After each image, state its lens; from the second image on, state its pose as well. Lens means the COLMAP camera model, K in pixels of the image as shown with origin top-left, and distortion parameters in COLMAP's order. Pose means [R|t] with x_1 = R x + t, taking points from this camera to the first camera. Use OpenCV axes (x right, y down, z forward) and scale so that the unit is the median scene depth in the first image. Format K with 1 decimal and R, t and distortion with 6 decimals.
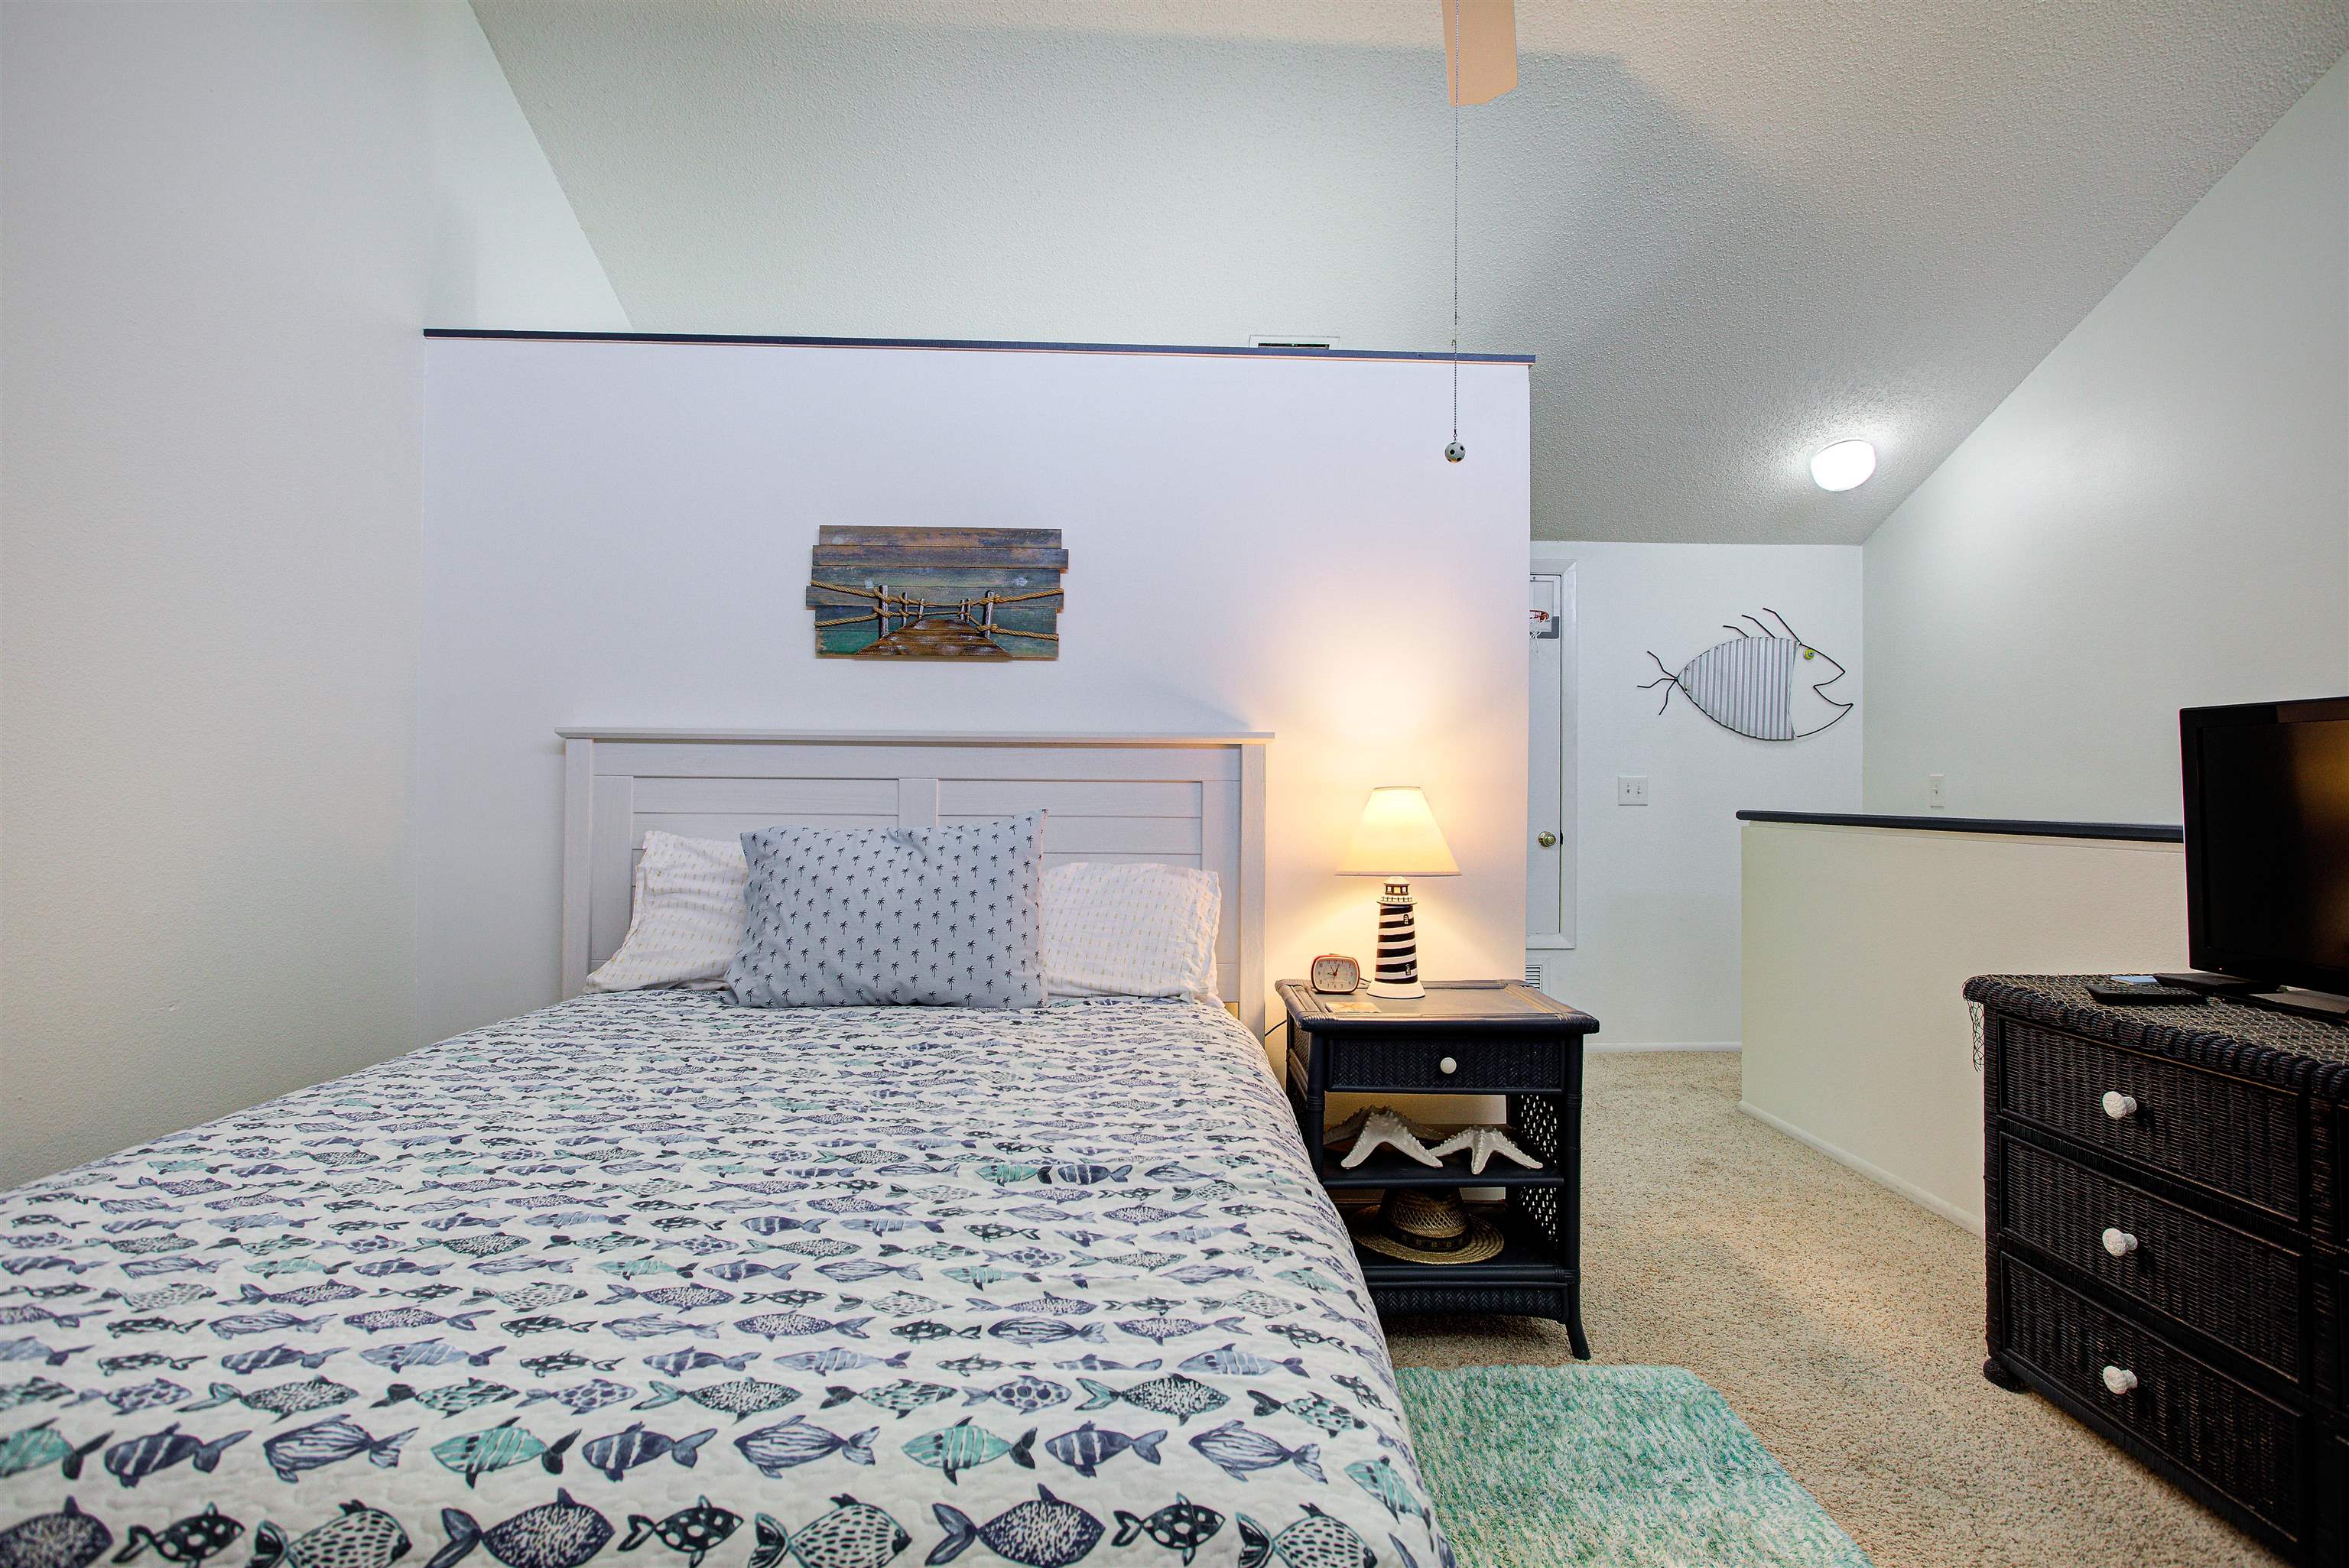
lens RADIAL K [[1175.3, 0, 1175.7], [0, 1175.3, 777.4], [0, 0, 1]] dist [-0.020653, 0.008541]
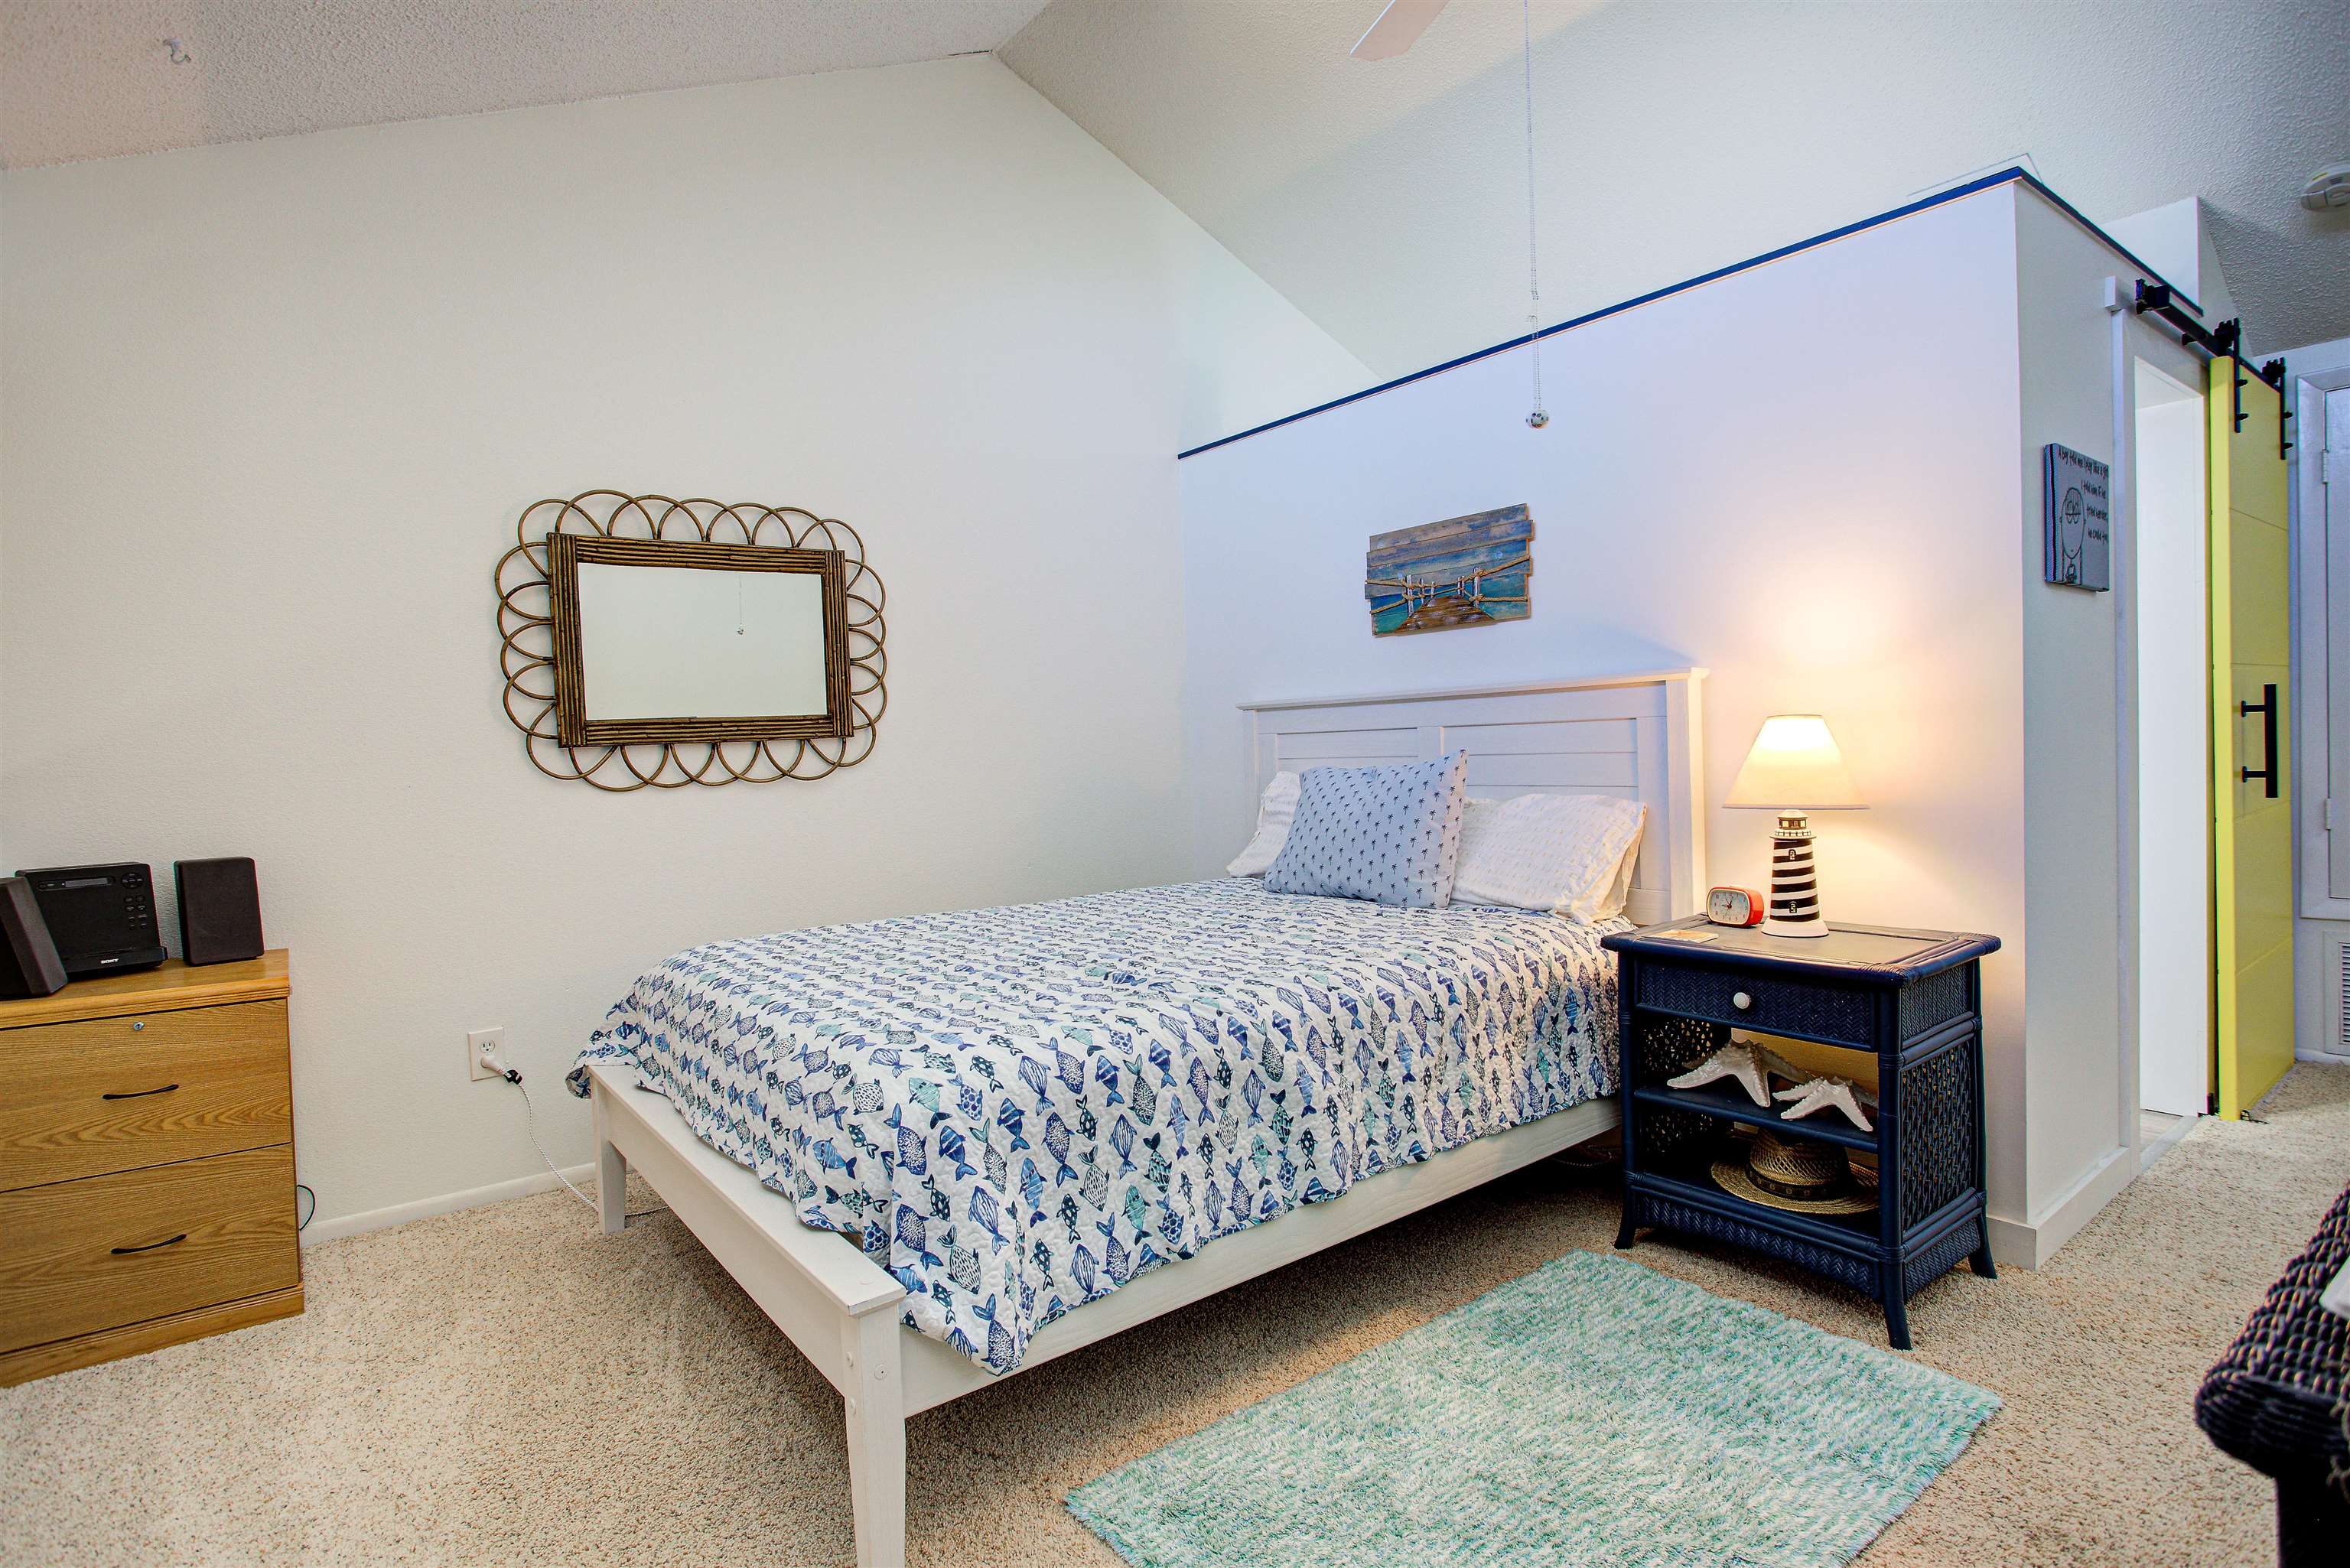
lens RADIAL K [[1225.3, 0, 1270.2], [0, 1225.3, 764.3], [0, 0, 1]] dist [0.001949, 0.000411]
pose [[0.617499, -0.016468, -0.786399, 0.779421], [0.050243, 0.998565, 0.018541, 0.008896], [0.784965, -0.050960, 0.617440, 0.062565]]
